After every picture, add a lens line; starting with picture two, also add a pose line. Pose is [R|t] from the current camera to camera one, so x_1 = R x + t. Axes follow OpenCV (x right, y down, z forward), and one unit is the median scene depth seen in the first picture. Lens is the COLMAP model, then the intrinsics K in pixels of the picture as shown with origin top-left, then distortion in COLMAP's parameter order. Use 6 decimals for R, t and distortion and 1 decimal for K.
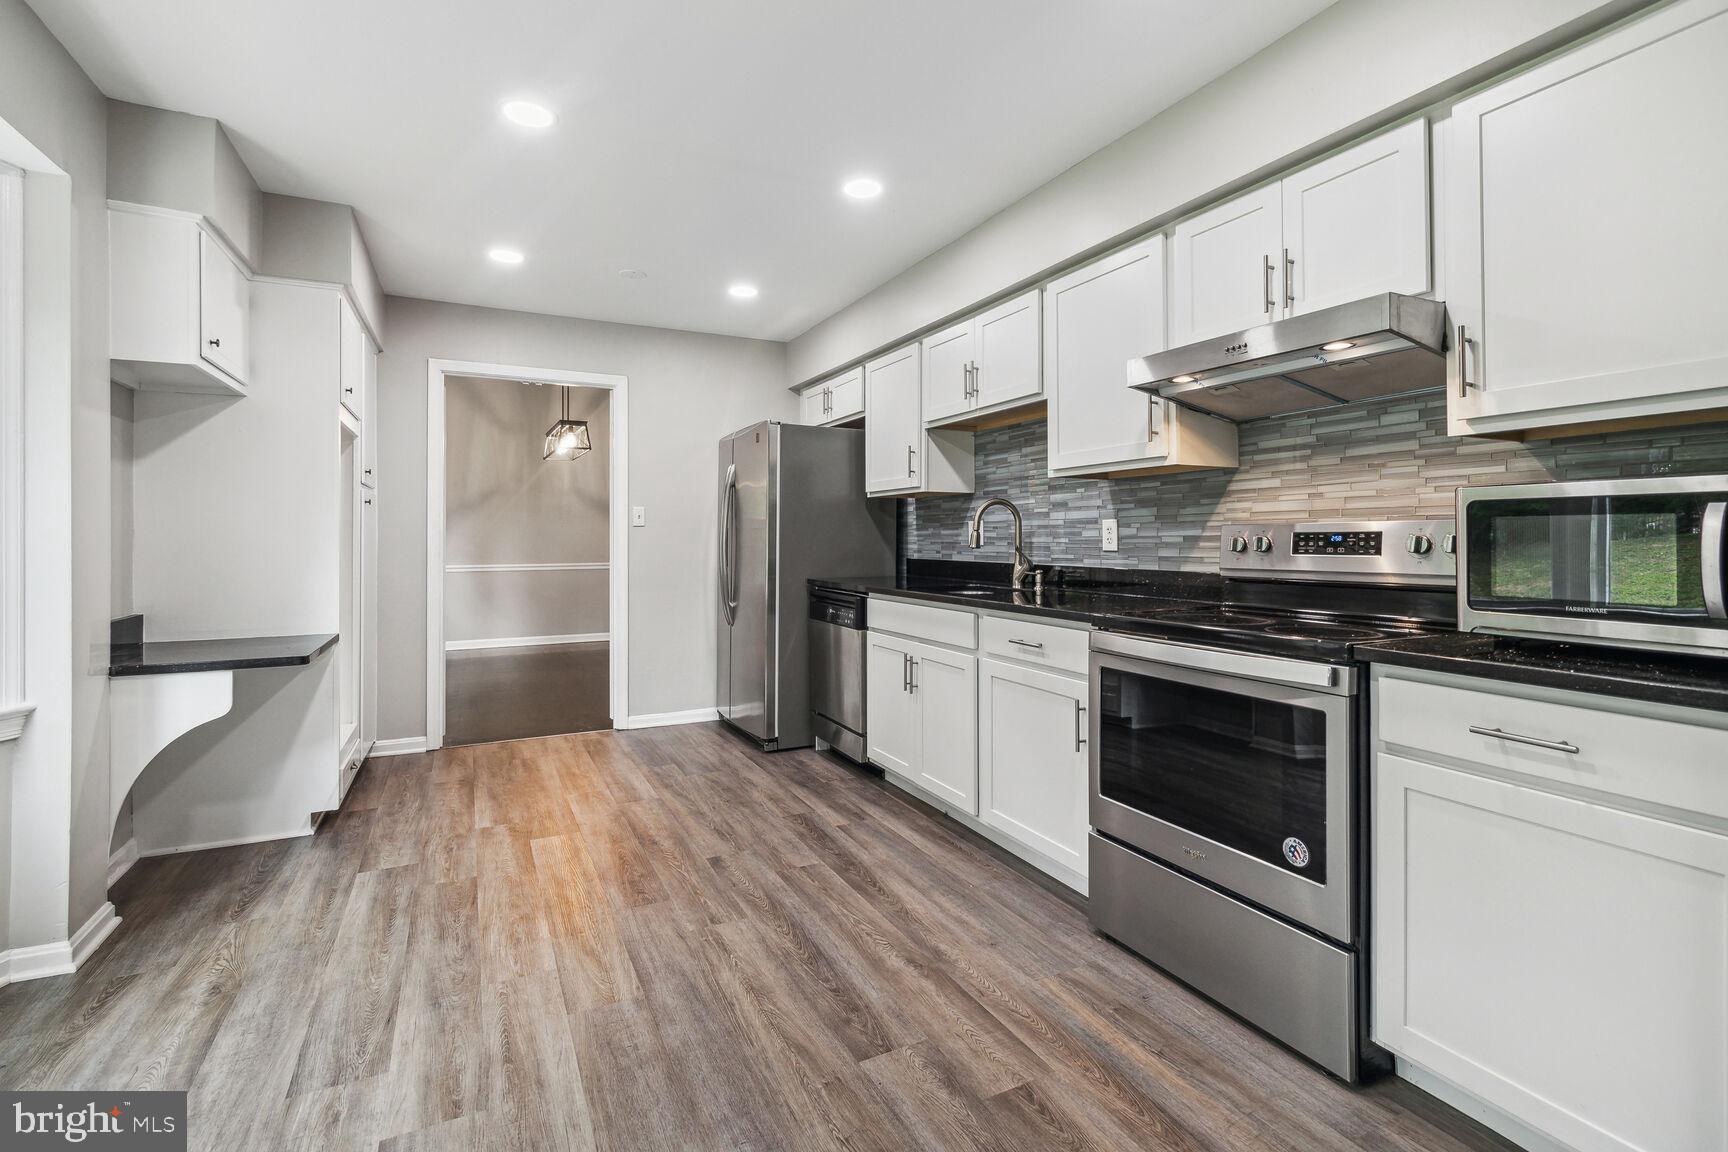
lens RADIAL K [[792.5, 0, 870.2], [0, 792.5, 547.5], [0, 0, 1]] dist [0.000735, 0.000028]
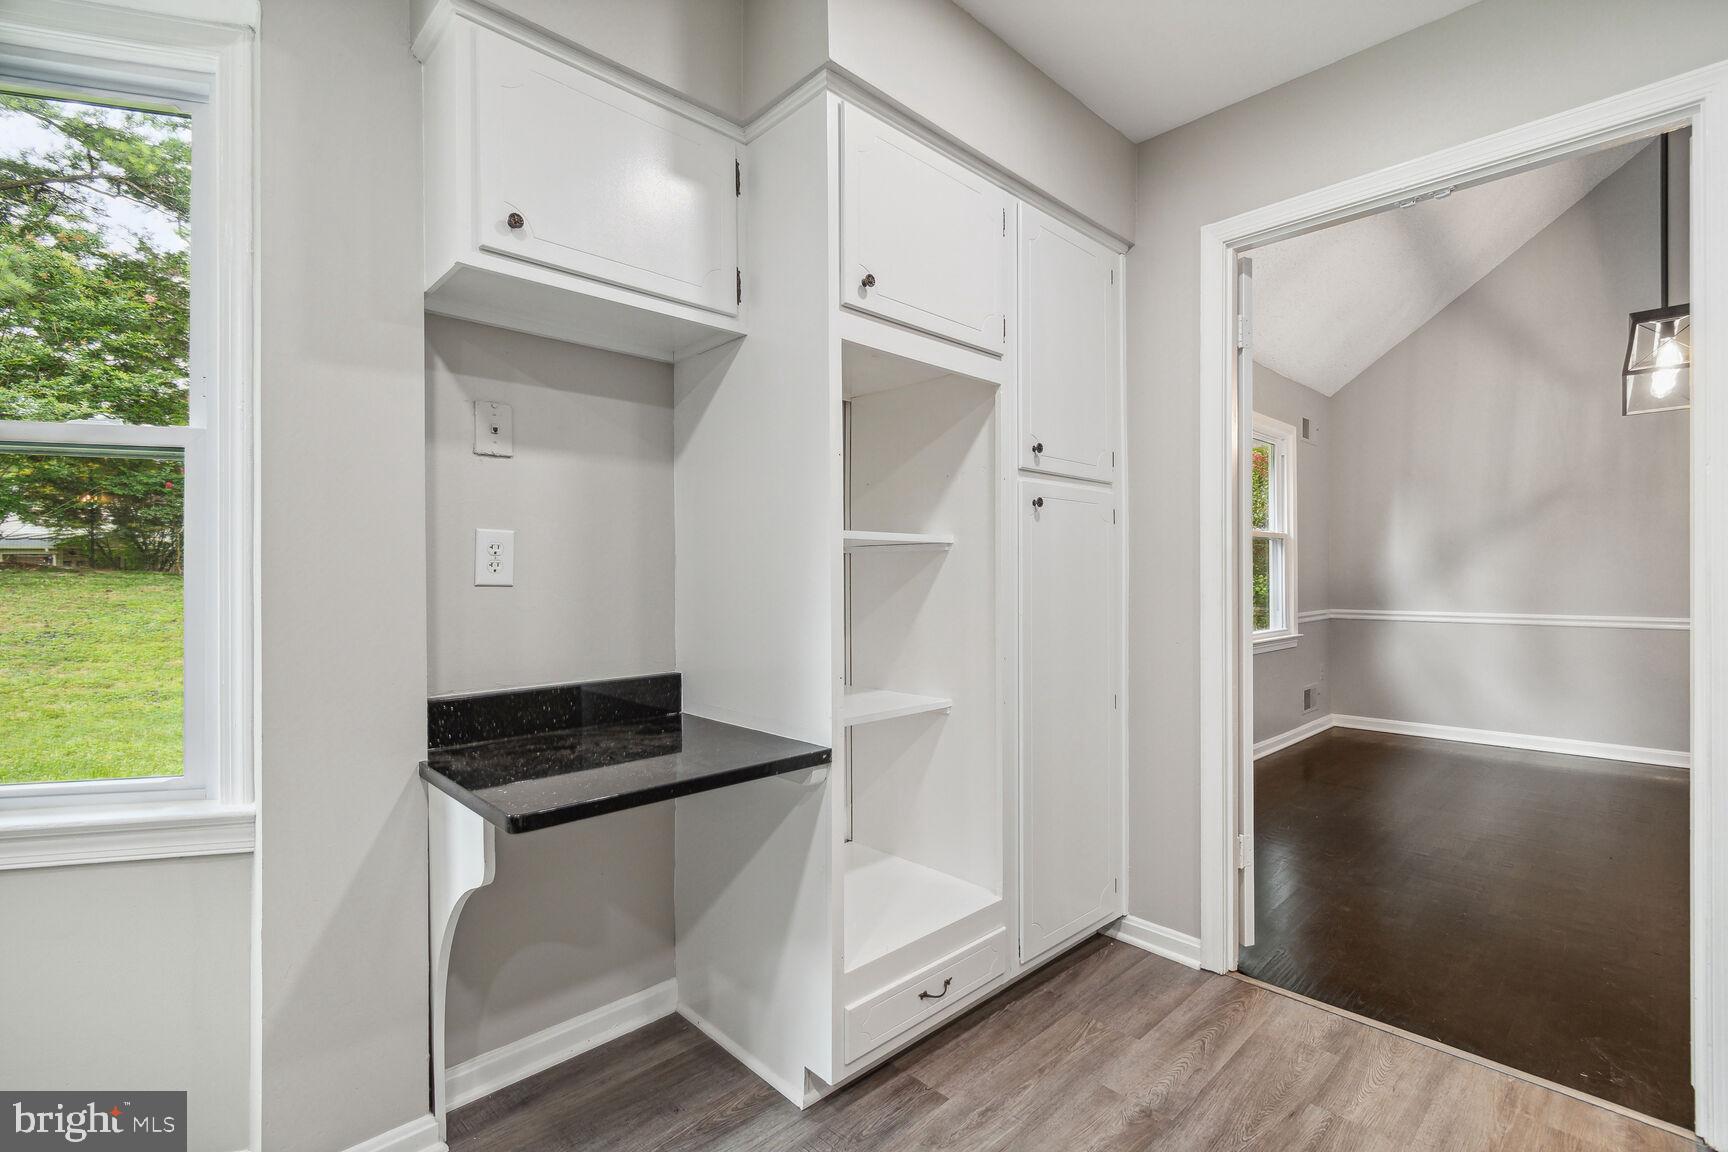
lens RADIAL K [[792.5, 0, 870.2], [0, 792.5, 547.5], [0, 0, 1]] dist [0.000735, 0.000028]
pose [[0.298666, -0.027330, -0.953966, -0.157549], [-0.012370, 0.999395, -0.032504, -0.007147], [0.954278, 0.021508, 0.298147, 0.870055]]
